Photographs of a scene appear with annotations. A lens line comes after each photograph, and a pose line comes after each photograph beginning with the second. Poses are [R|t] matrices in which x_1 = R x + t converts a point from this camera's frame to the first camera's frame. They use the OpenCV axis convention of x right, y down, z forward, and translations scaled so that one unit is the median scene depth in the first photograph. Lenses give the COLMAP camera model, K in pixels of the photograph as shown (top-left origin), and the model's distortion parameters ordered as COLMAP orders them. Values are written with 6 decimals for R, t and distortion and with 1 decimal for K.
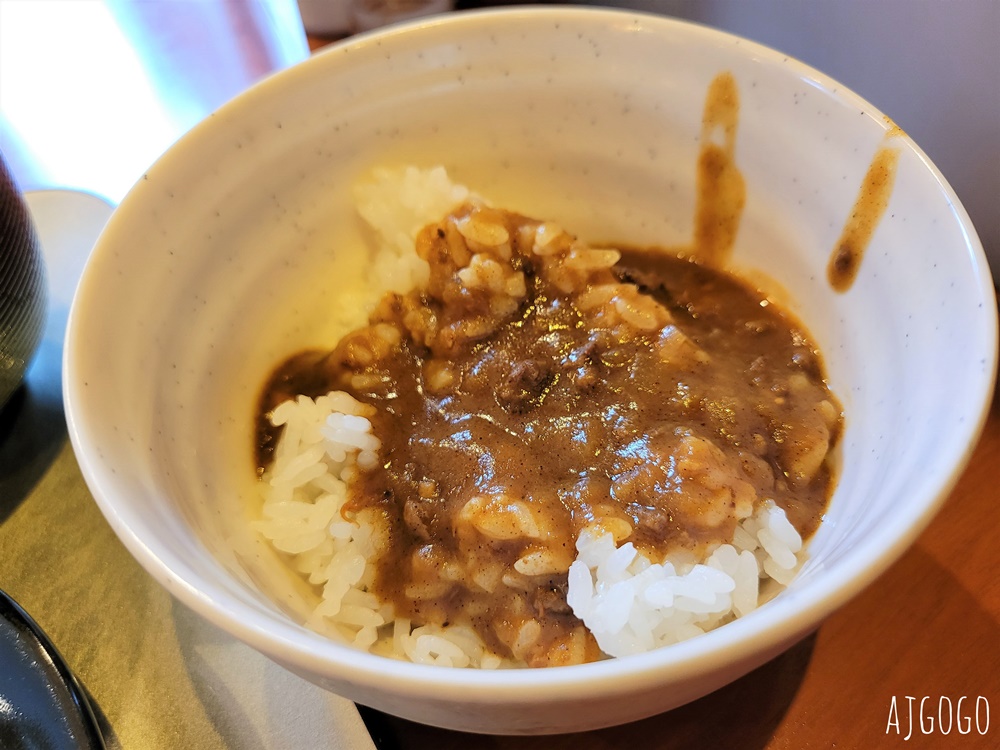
lens RADIAL K [[760.2, 0, 502.7], [0, 760.2, 385.0], [0, 0, 1]] dist [-0.004970, -0.006648]
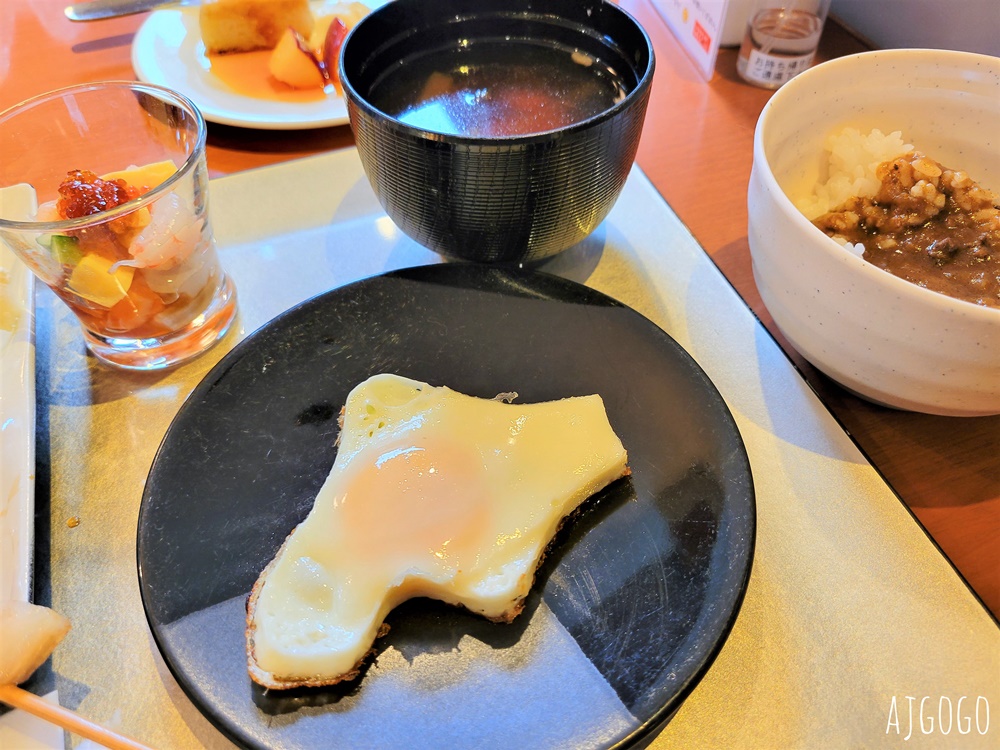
lens RADIAL K [[760.2, 0, 502.7], [0, 760.2, 385.0], [0, 0, 1]] dist [-0.004970, -0.006648]
pose [[0.976938, 0.196227, -0.084185, -0.751955], [-0.198218, 0.980029, -0.015896, 0.527091], [0.079384, 0.032216, 0.996323, -0.852107]]
